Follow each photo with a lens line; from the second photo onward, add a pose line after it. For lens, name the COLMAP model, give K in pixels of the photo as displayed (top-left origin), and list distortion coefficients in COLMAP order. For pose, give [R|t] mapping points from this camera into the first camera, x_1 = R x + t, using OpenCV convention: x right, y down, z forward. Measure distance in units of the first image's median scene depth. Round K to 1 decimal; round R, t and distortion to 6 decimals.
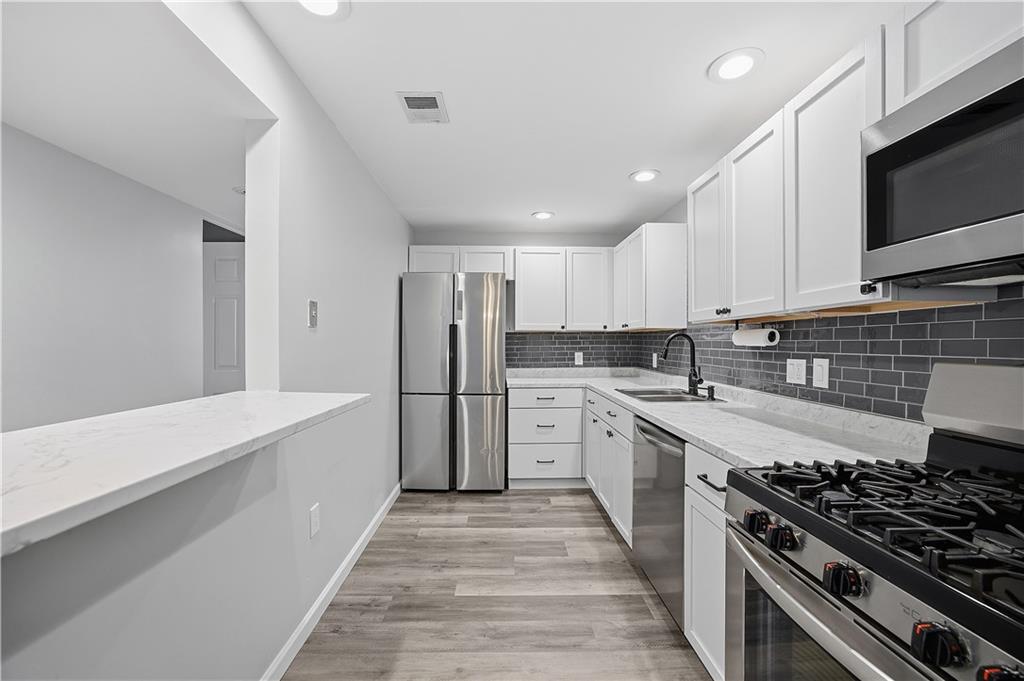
lens RADIAL K [[407.3, 0, 506.1], [0, 407.3, 340.0], [0, 0, 1]] dist [-0.021401, 0.008592]
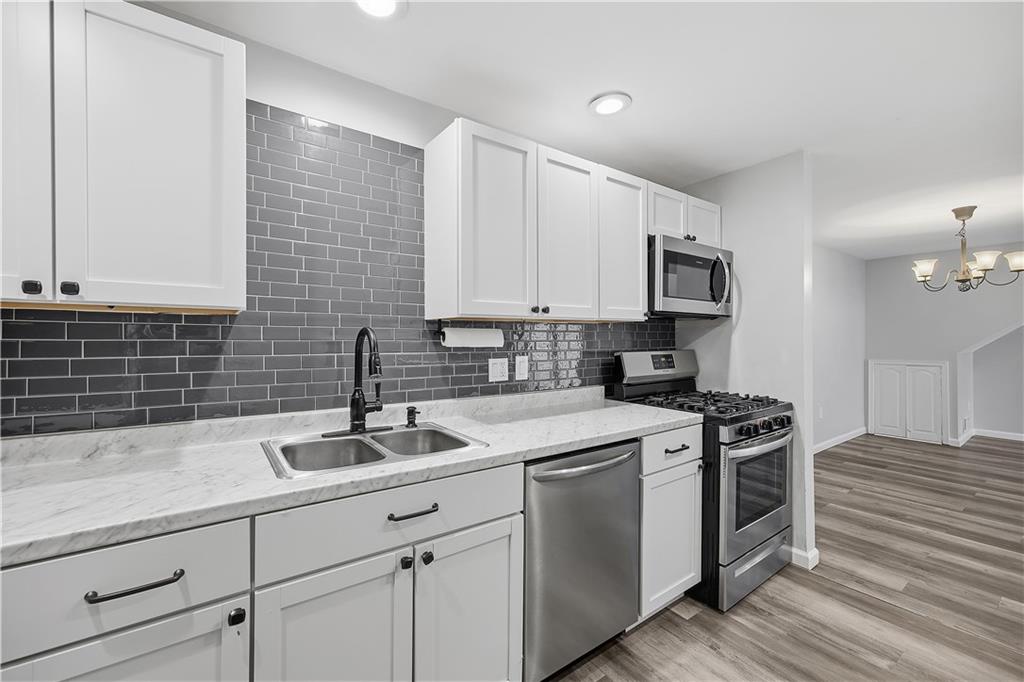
lens RADIAL K [[419.1, 0, 511.7], [0, 419.1, 341.9], [0, 0, 1]] dist [0.000831, 0.000180]
pose [[-0.564116, -0.004226, 0.825685, -0.171517], [-0.003375, 0.999990, 0.002812, -0.000563], [-0.825689, -0.001200, -0.564125, 1.193938]]
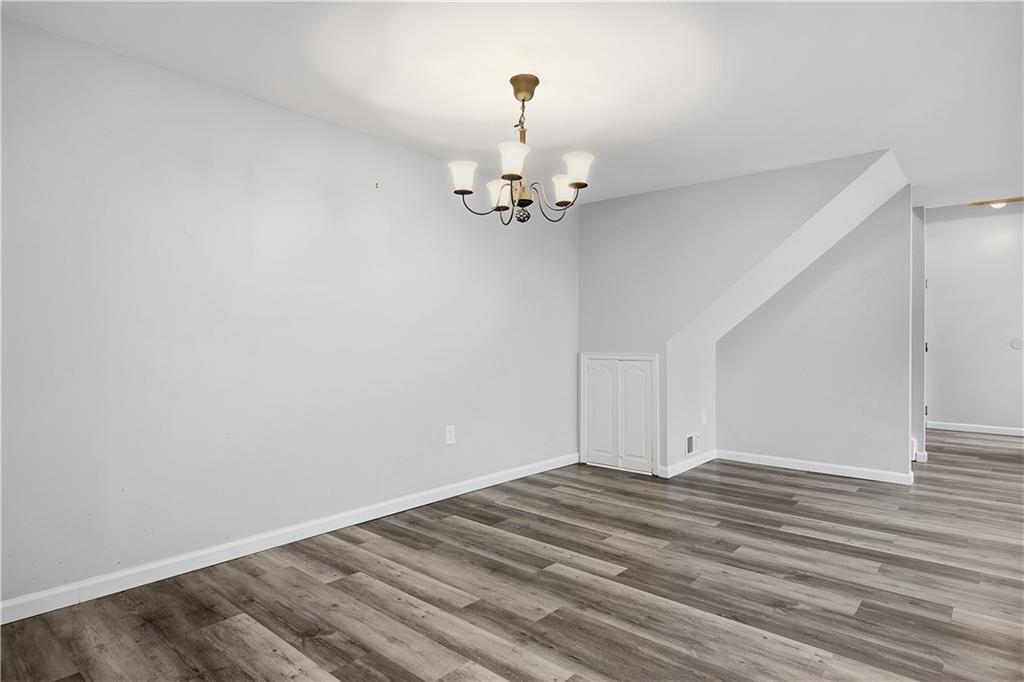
lens RADIAL K [[574.2, 0, 513.2], [0, 574.2, 341.9], [0, 0, 1]] dist [-0.004769, -0.000235]
pose [[-0.746972, -0.008194, 0.664805, -0.588962], [-0.012334, 0.999923, -0.001535, 0.064902], [-0.664742, -0.009346, -0.747015, 0.019722]]
